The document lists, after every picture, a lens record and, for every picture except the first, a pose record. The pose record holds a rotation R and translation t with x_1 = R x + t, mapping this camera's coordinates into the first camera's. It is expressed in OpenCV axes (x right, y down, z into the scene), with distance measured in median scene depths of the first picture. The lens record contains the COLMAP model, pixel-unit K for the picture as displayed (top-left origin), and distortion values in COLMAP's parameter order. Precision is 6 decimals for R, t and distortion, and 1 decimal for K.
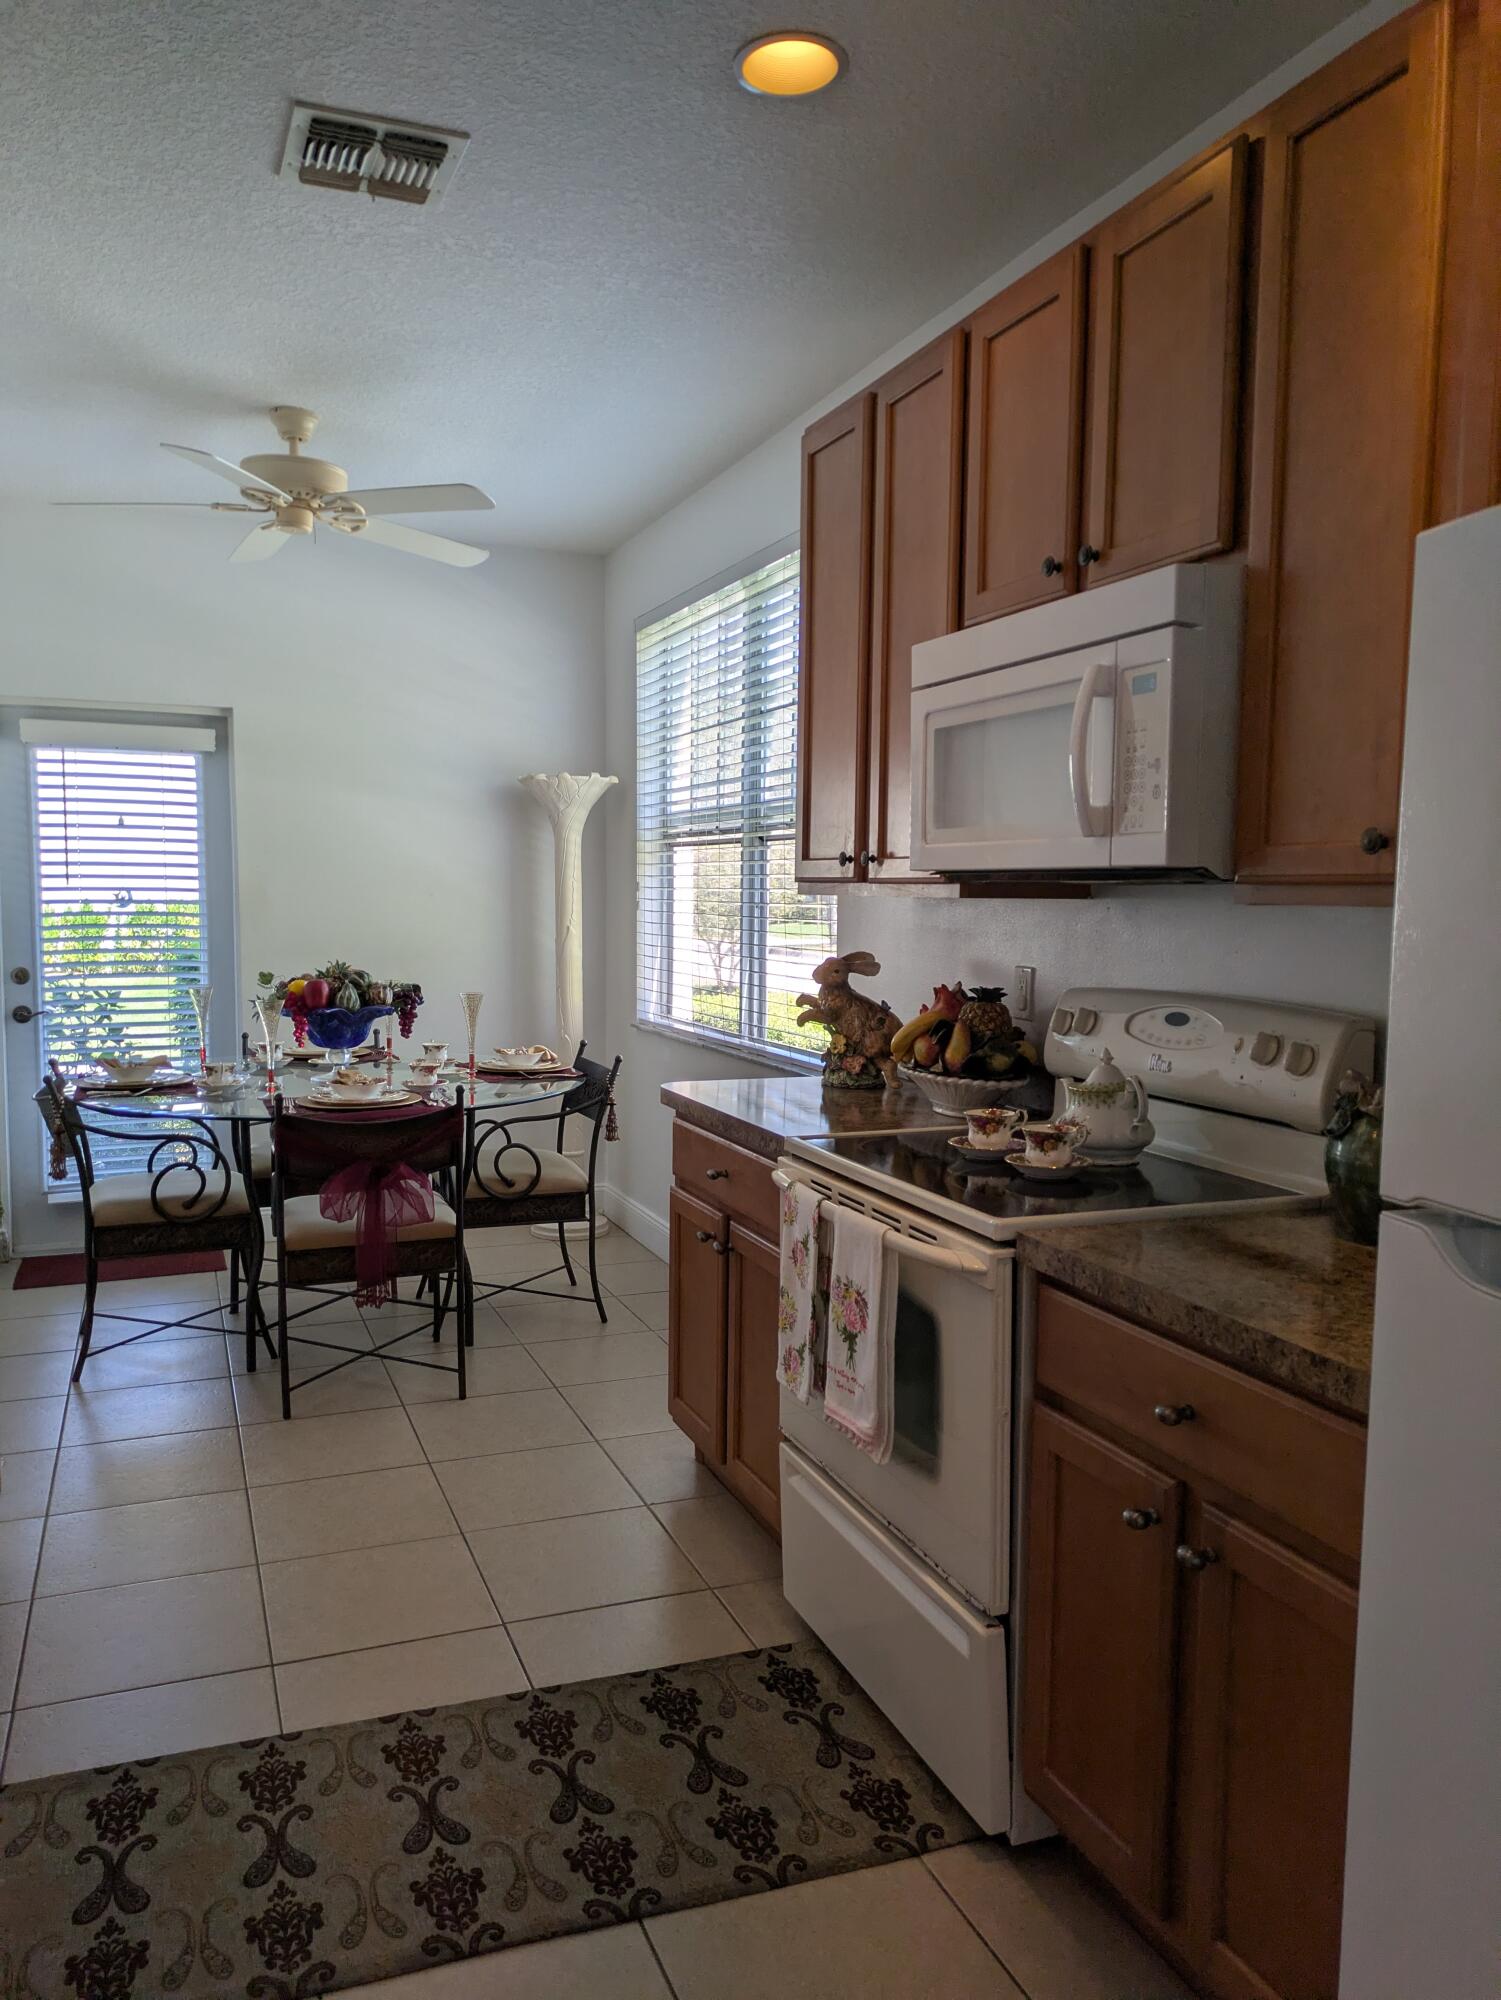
lens RADIAL K [[1482.8, 0, 740.2], [0, 1482.8, 1024.6], [0, 0, 1]] dist [0.016905, -0.010049]
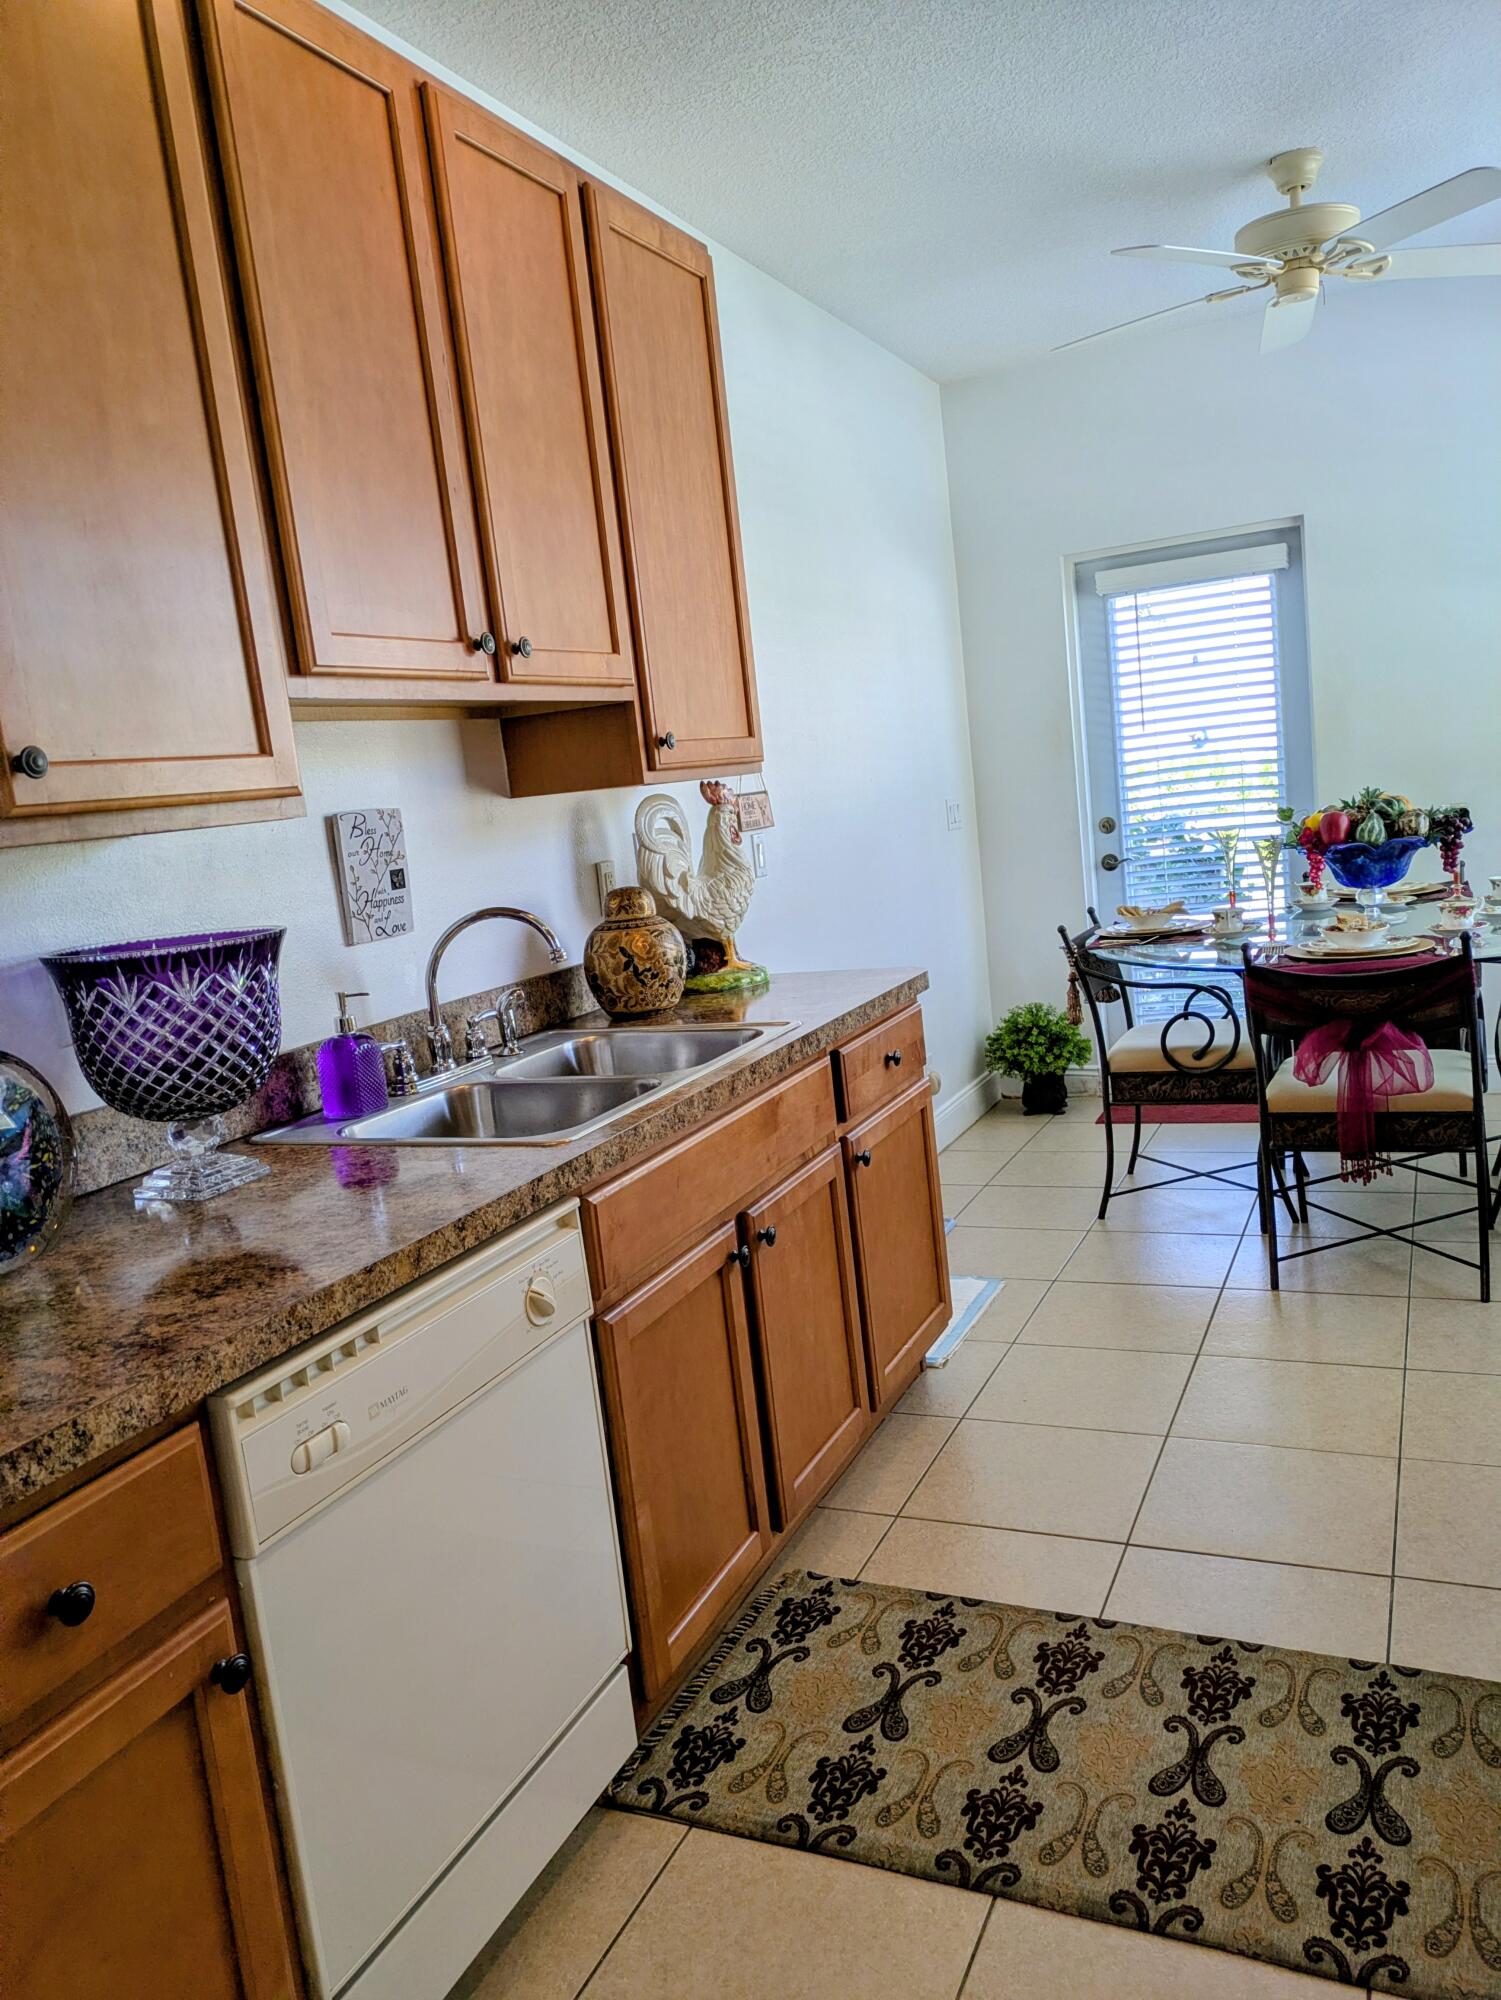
lens RADIAL K [[1482.8, 0, 740.2], [0, 1482.8, 1024.6], [0, 0, 1]] dist [0.016905, -0.010049]
pose [[0.689969, 0.032207, -0.723122, 0.167514], [0.050490, 0.994435, 0.092467, -0.005441], [0.722076, -0.100310, 0.684503, 0.162842]]
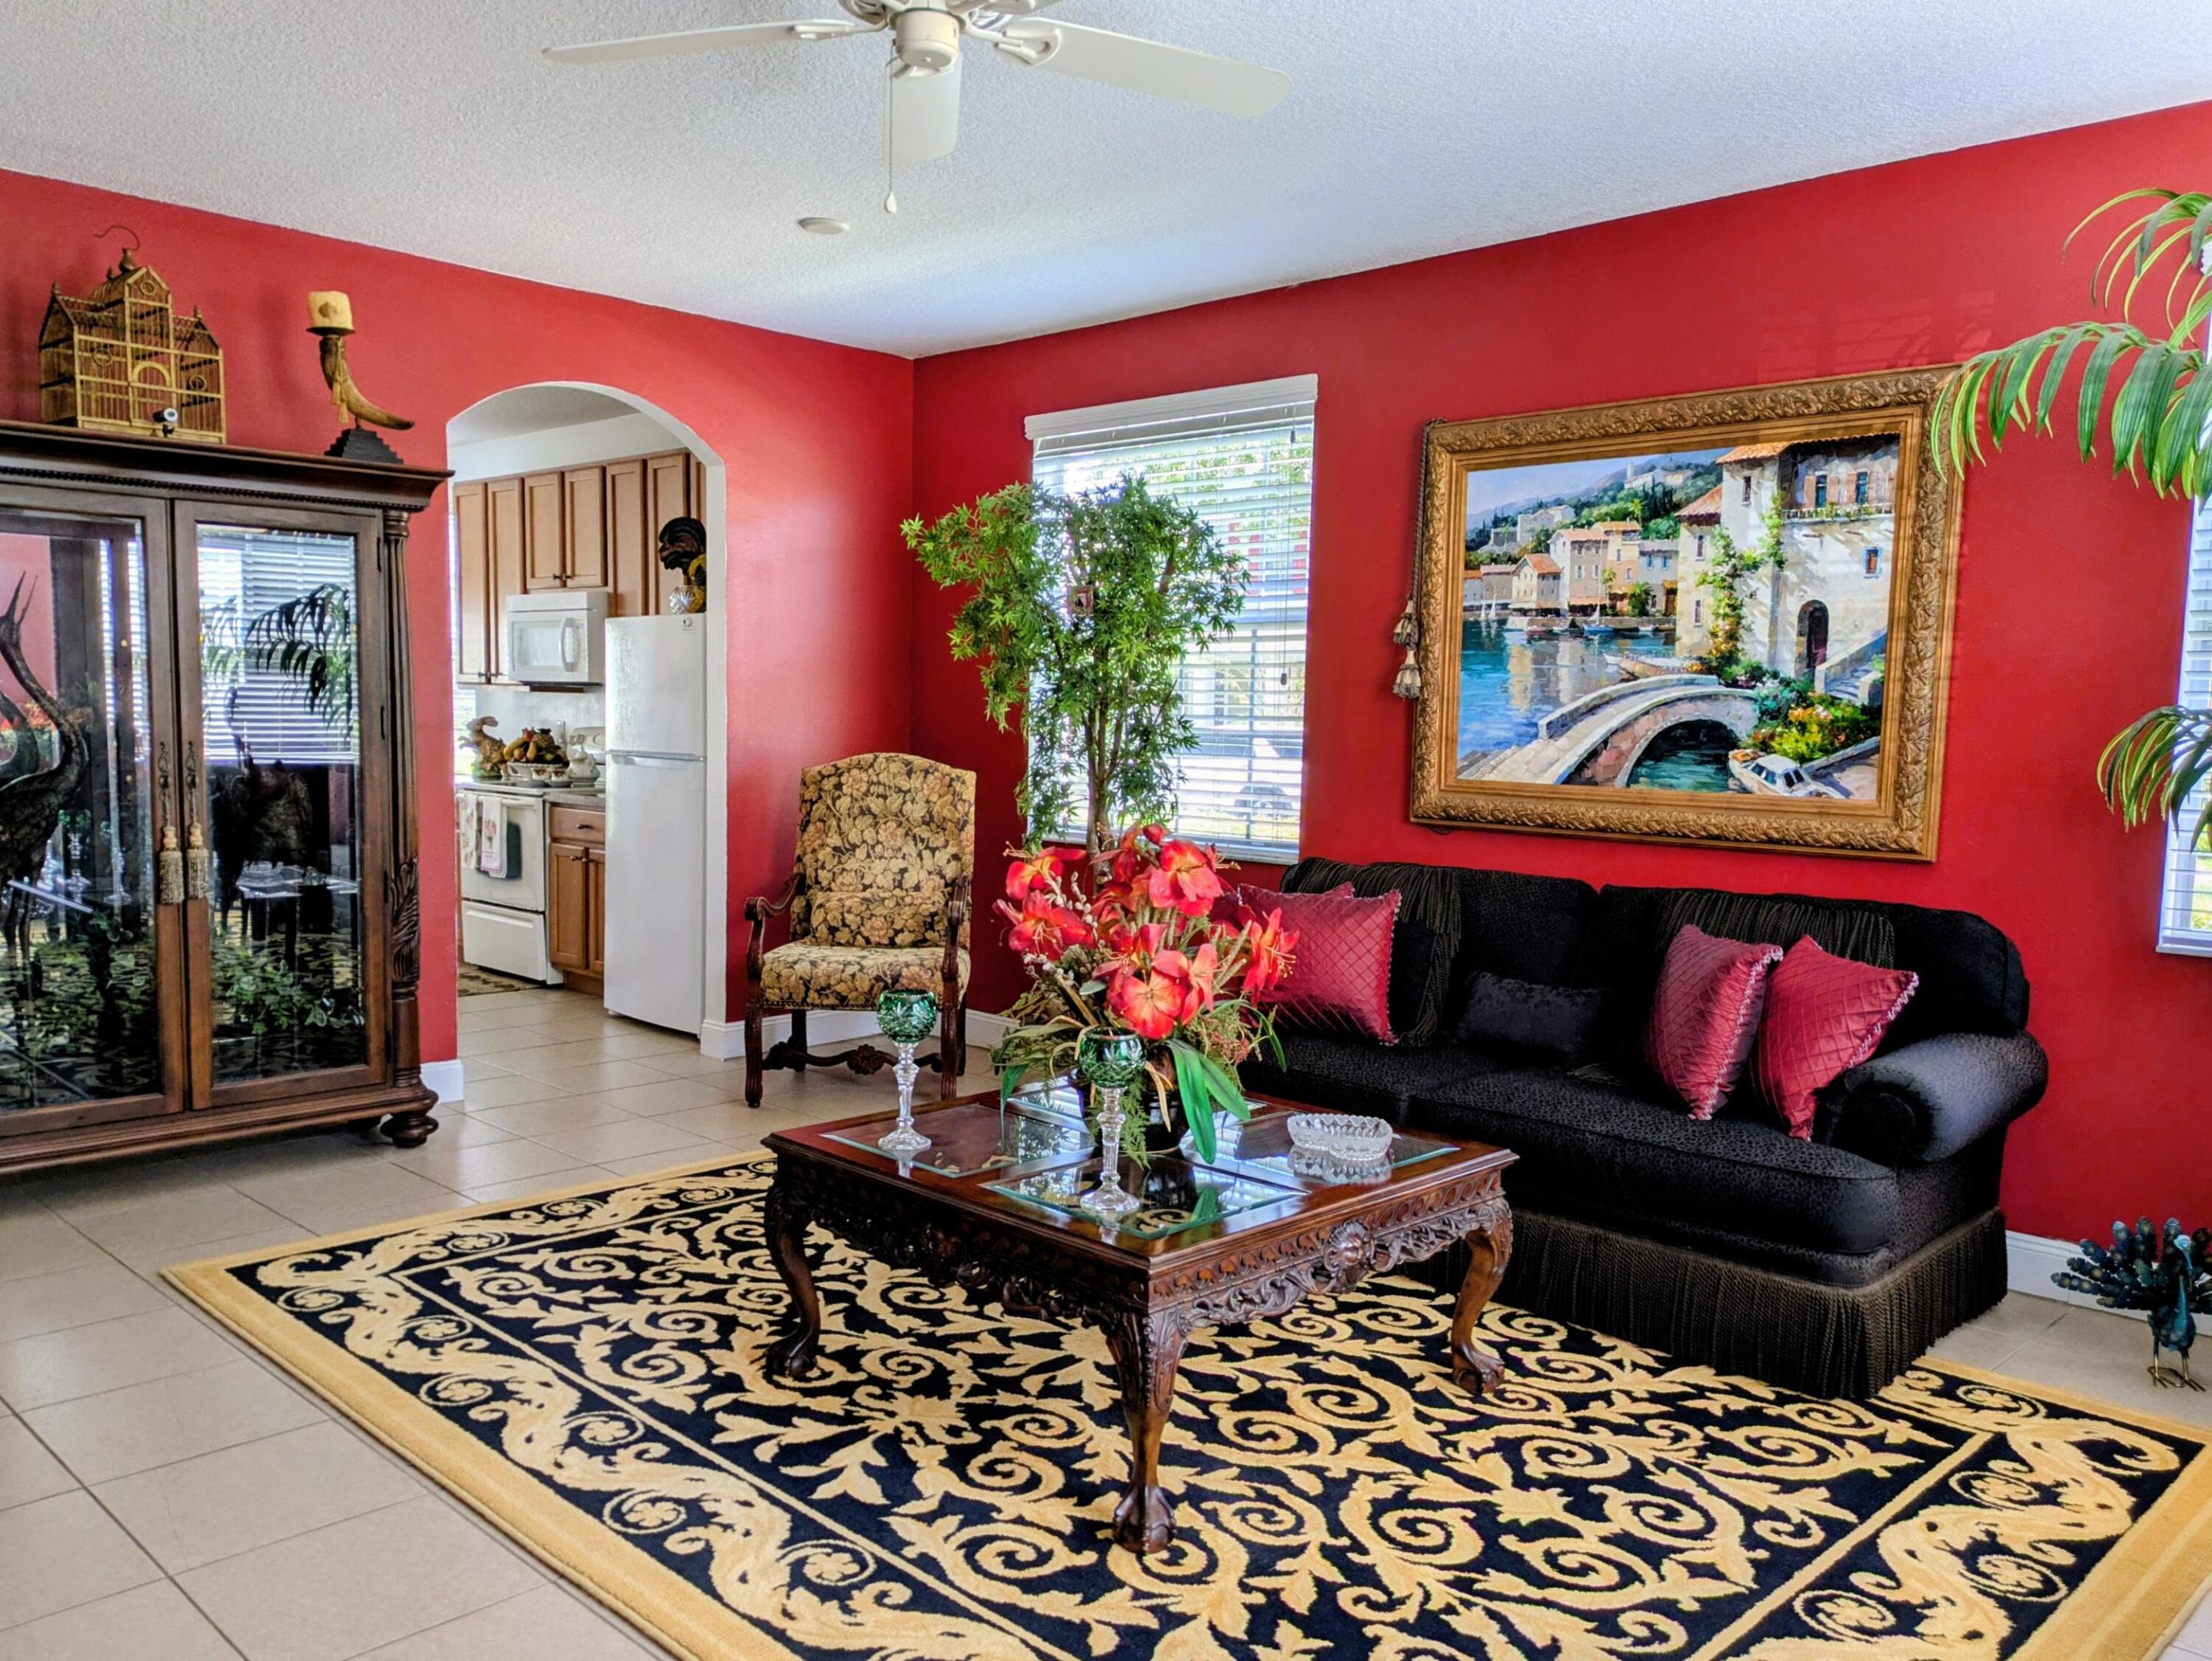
lens RADIAL K [[1715.6, 0, 1098.7], [0, 1715.6, 876.6], [0, 0, 1]] dist [0.007631, -0.003893]
pose [[0.910362, -0.030199, 0.412709, -0.176129], [0.024046, 0.999509, 0.020094, 0.182779], [-0.413113, -0.008369, 0.910641, -1.947887]]
